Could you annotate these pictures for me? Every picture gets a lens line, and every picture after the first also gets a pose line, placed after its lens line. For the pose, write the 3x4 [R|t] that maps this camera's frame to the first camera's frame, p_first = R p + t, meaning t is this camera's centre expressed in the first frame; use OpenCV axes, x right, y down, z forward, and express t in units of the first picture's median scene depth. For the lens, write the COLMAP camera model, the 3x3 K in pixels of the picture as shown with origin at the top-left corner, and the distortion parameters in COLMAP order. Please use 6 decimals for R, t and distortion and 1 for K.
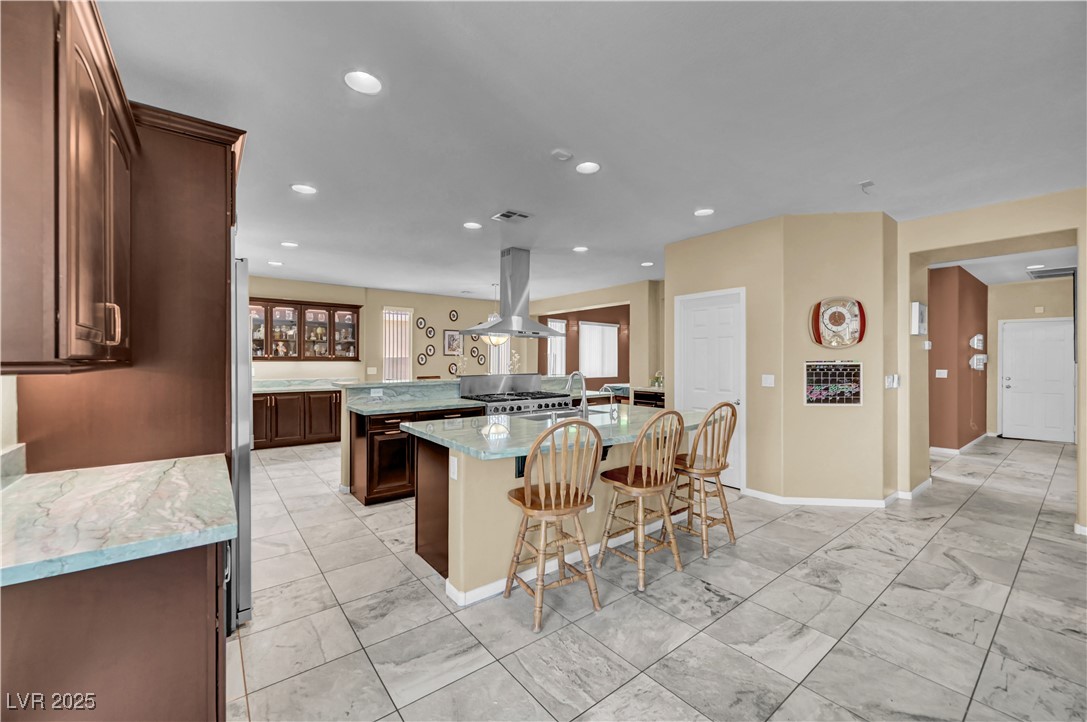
lens RADIAL K [[429.8, 0, 538.1], [0, 429.8, 360.3], [0, 0, 1]] dist [-0.004335, 0.000937]
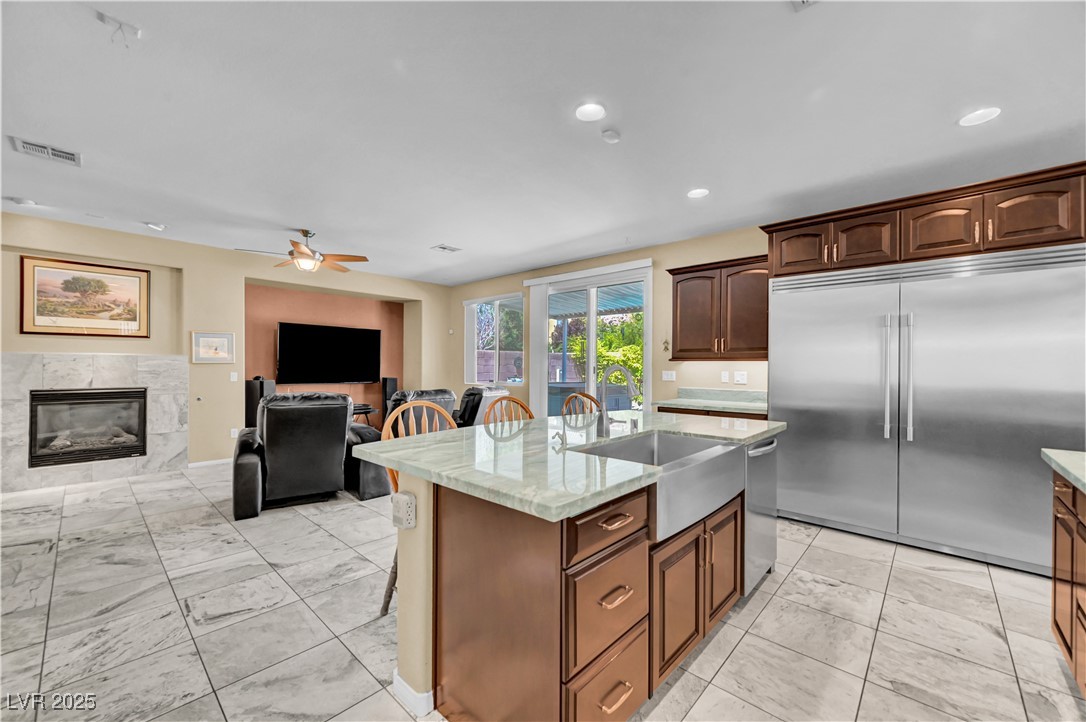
lens RADIAL K [[429.4, 0, 540.0], [0, 429.4, 365.2], [0, 0, 1]] dist [-0.004335, 0.000937]
pose [[-0.987060, -0.007119, -0.160194, 0.356919], [-0.007287, 0.999973, 0.000456, 0.030916], [0.160187, 0.001618, -0.987085, 1.903366]]
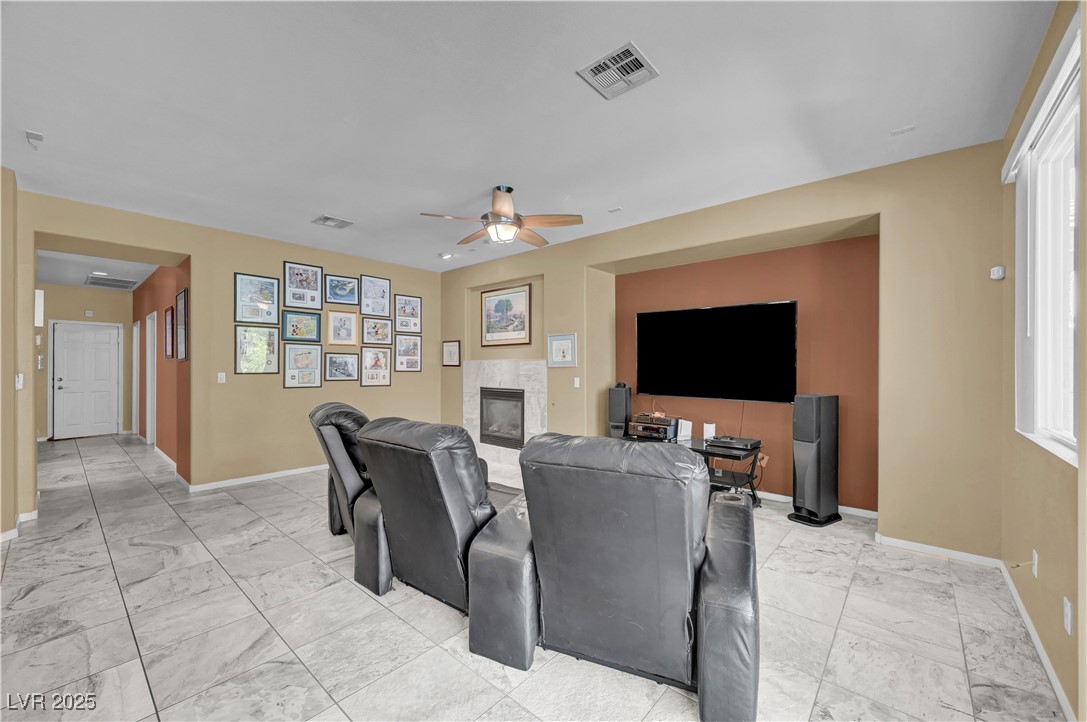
lens RADIAL K [[429.8, 0, 547.9], [0, 429.8, 371.9], [0, 0, 1]] dist [-0.004335, 0.000937]
pose [[-0.200430, -0.015503, 0.979585, -0.254029], [-0.000307, 0.999876, 0.015761, 0.024104], [-0.979708, 0.002858, -0.200410, 0.240038]]
